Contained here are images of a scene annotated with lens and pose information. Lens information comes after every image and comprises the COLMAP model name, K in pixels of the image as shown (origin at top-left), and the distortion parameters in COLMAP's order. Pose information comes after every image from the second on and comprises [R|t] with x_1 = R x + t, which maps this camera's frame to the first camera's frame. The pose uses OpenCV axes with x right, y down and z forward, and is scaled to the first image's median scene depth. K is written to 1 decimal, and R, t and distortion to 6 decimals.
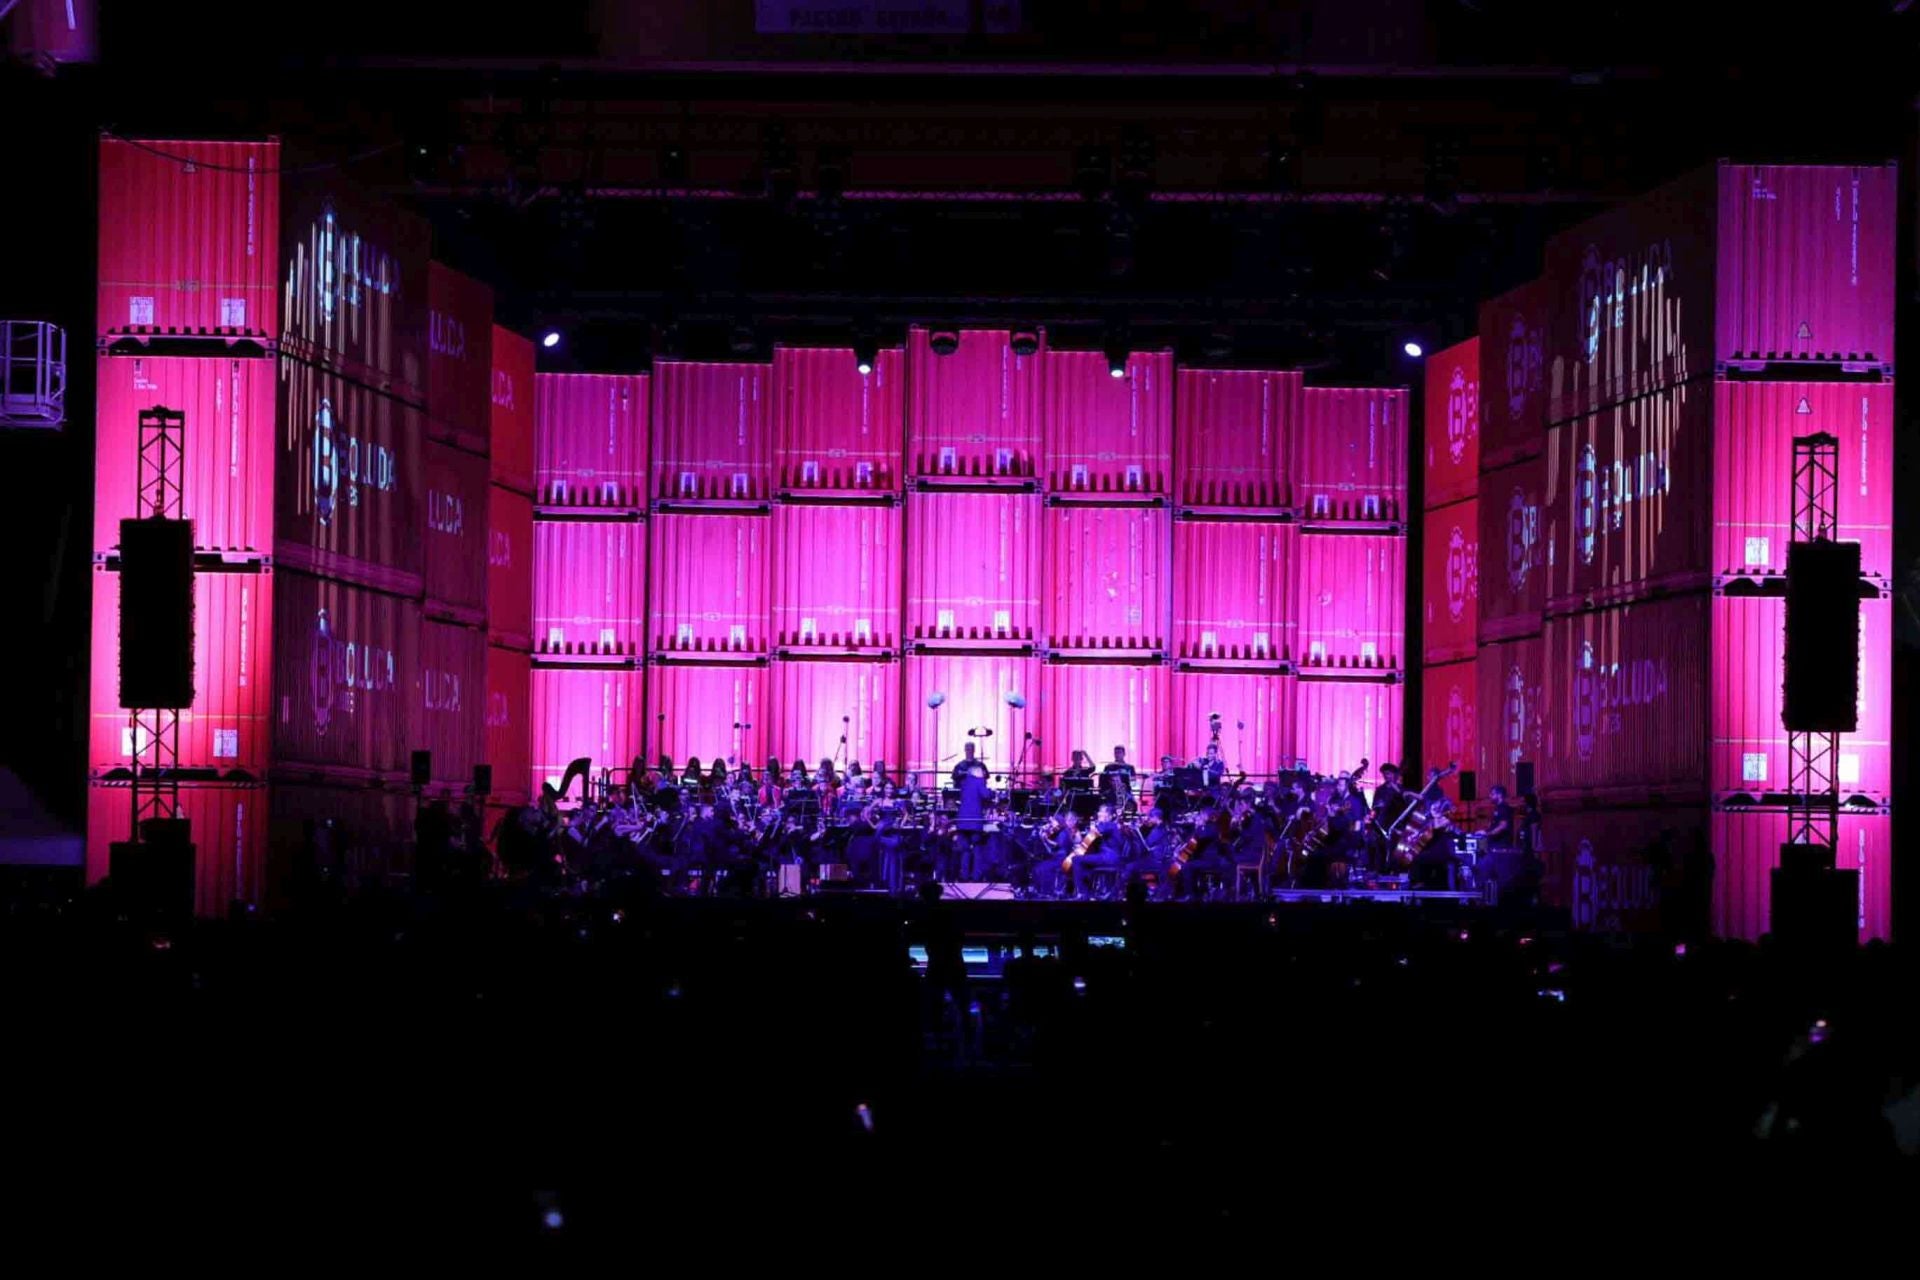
lens RADIAL K [[7307.3, 0, 960.0], [0, 7307.3, 640.0], [0, 0, 1]] dist [0.443992, 1.627400]
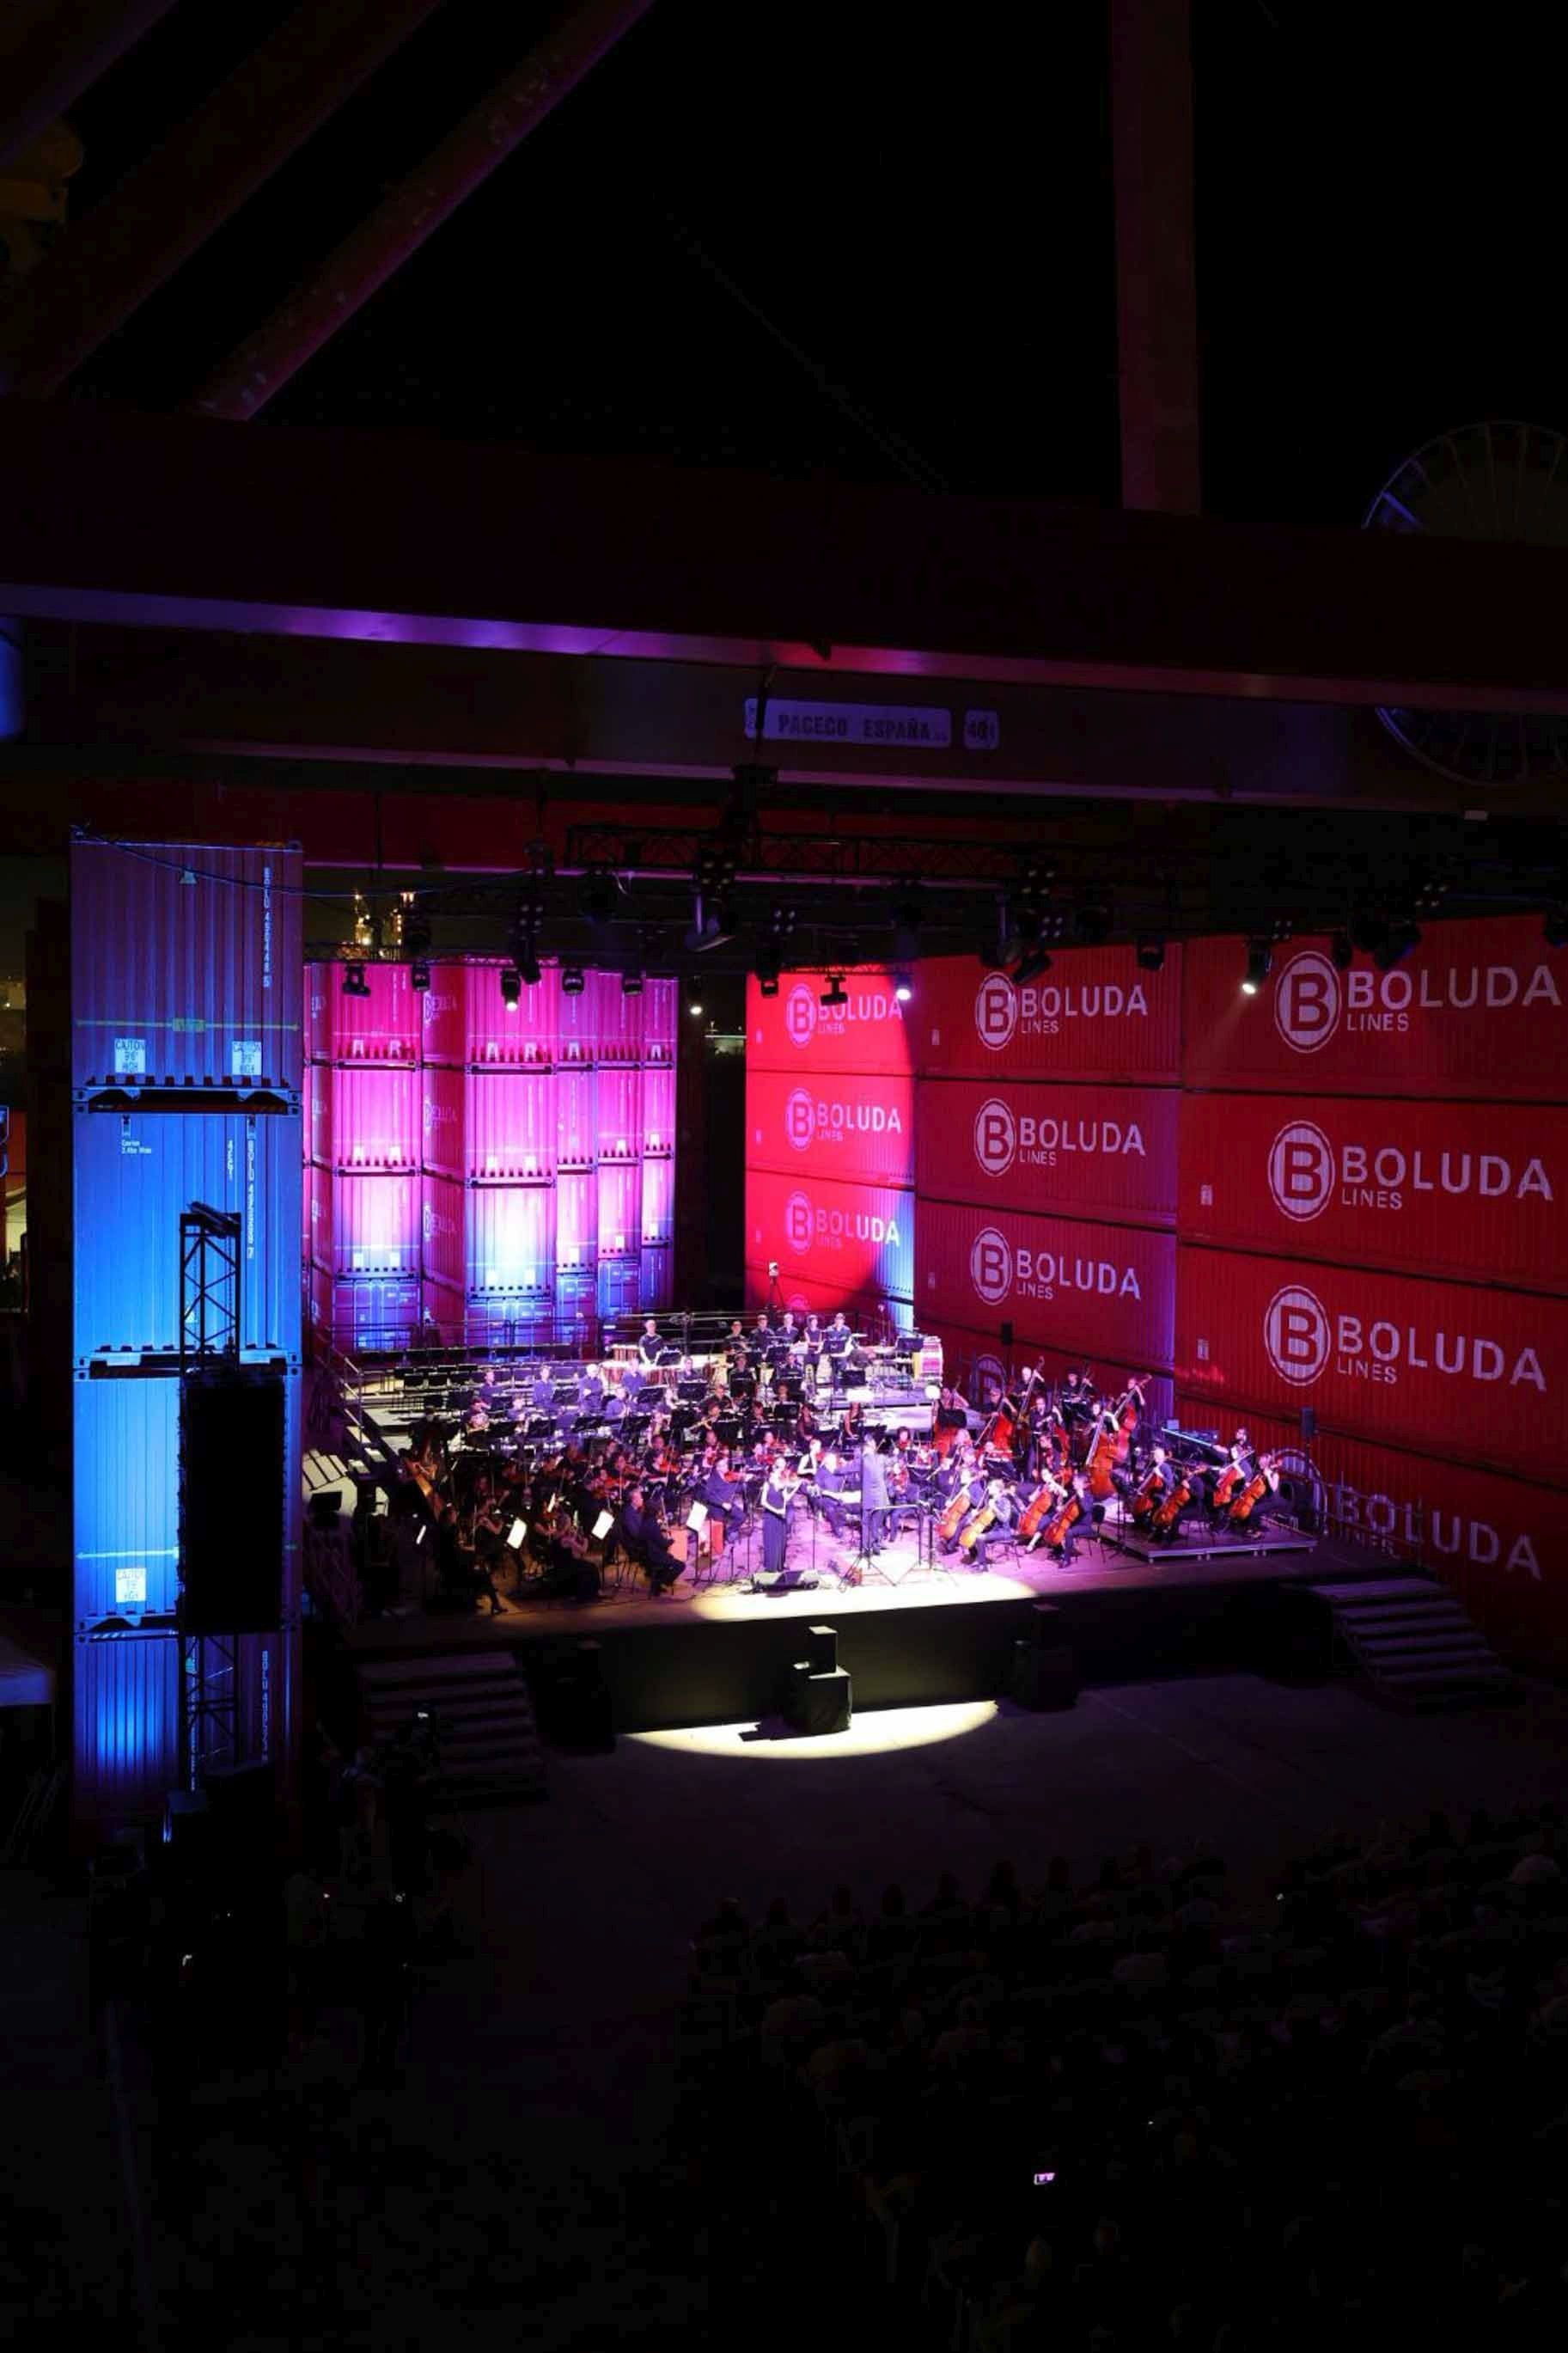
lens RADIAL K [[2223.2, 0, 745.1], [0, 2223.2, 1187.4], [0, 0, 1]] dist [0.024364, 0.010420]
pose [[0.943444, -0.024064, 0.330657, -0.095378], [-0.010595, 0.994664, 0.102620, -0.041699], [-0.331362, -0.100319, 0.938155, 0.554193]]
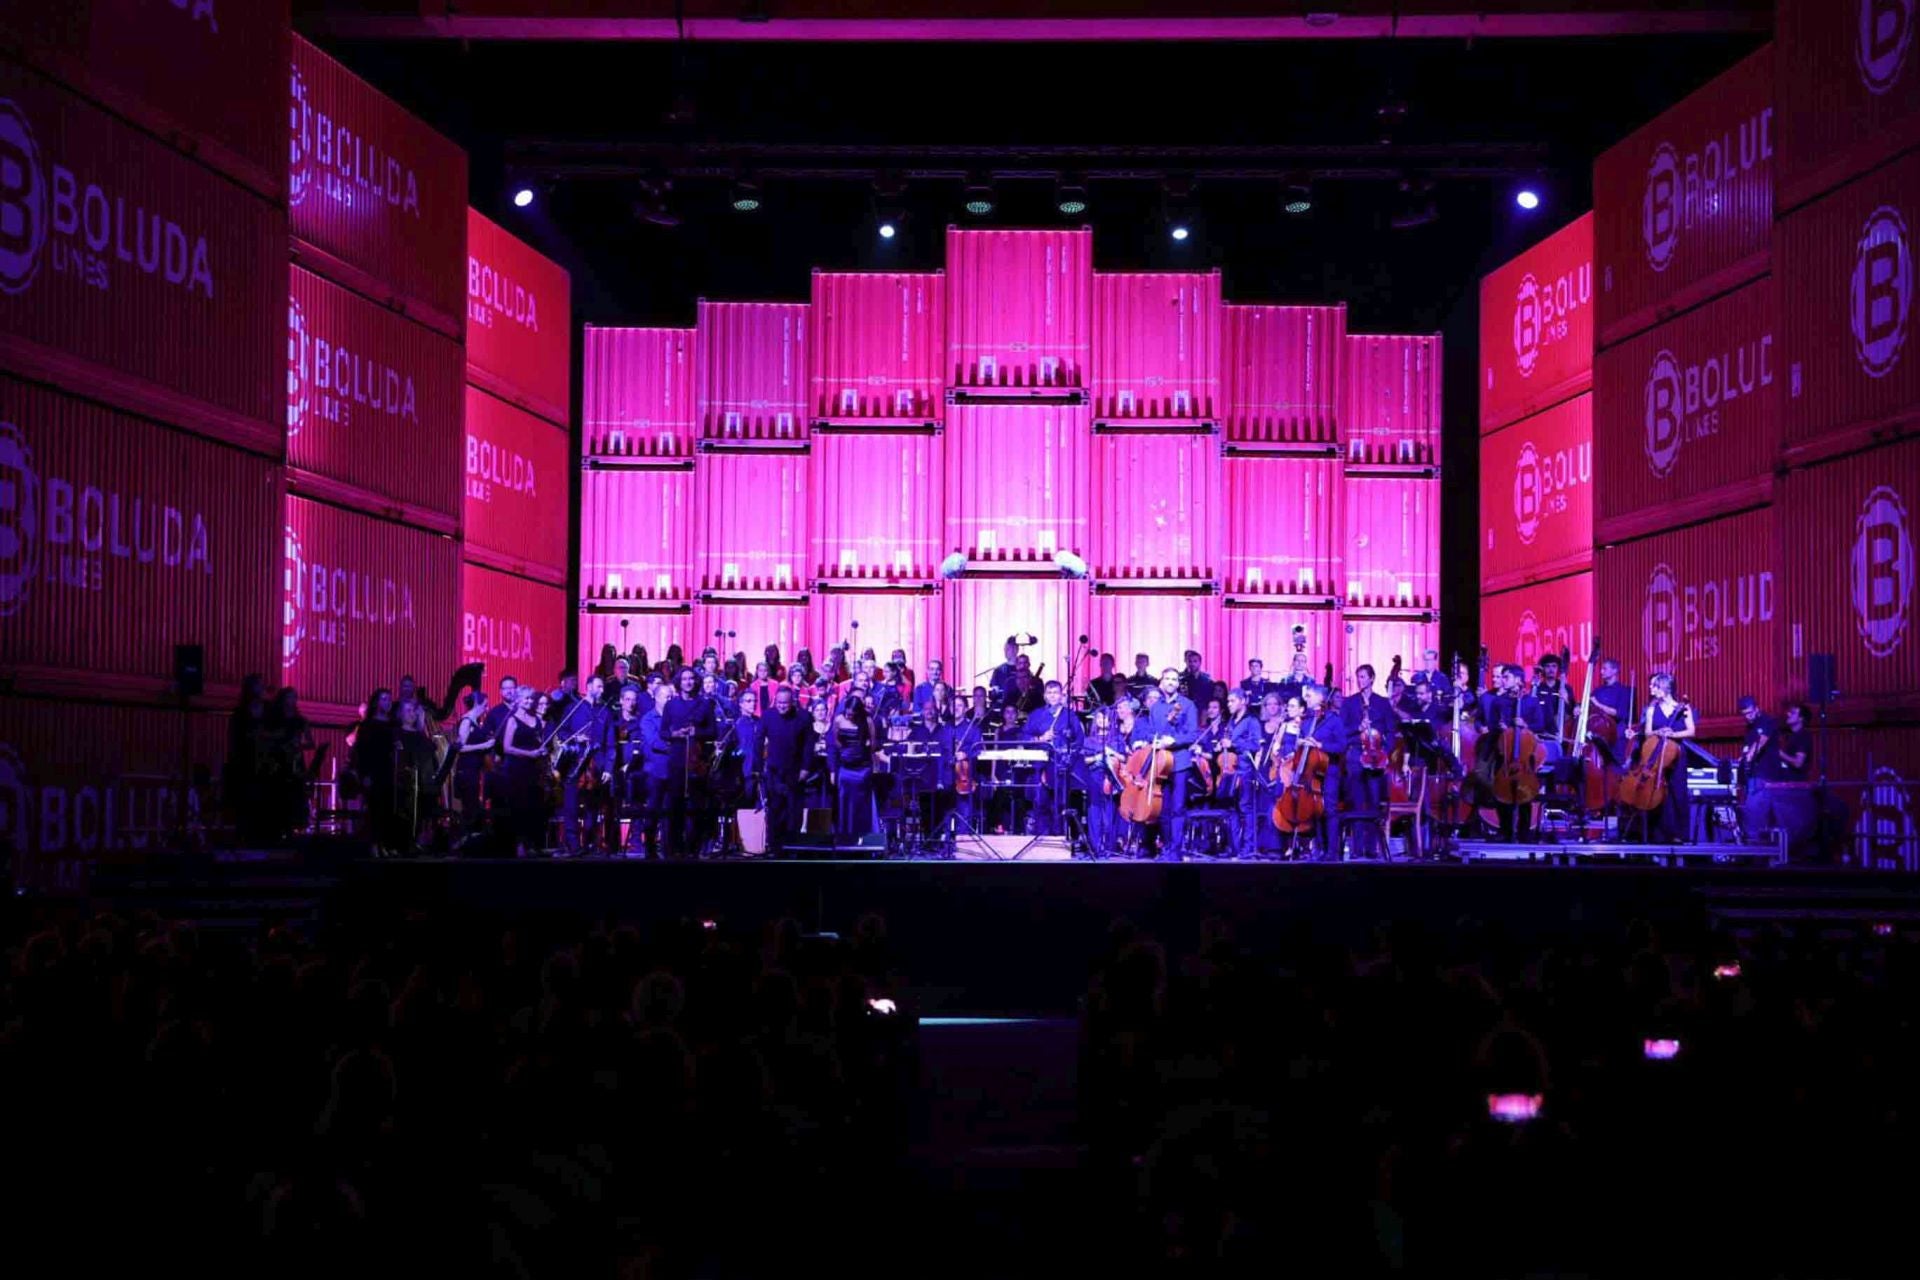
lens RADIAL K [[3621.1, 0, 960.0], [0, 3621.1, 640.0], [0, 0, 1]] dist [0.236431, 0.097130]
pose [[0.999834, -0.006051, -0.017172, 0.002391], [0.005846, 0.999911, -0.011981, 0.014885], [0.017243, 0.011878, 0.999781, 0.517603]]
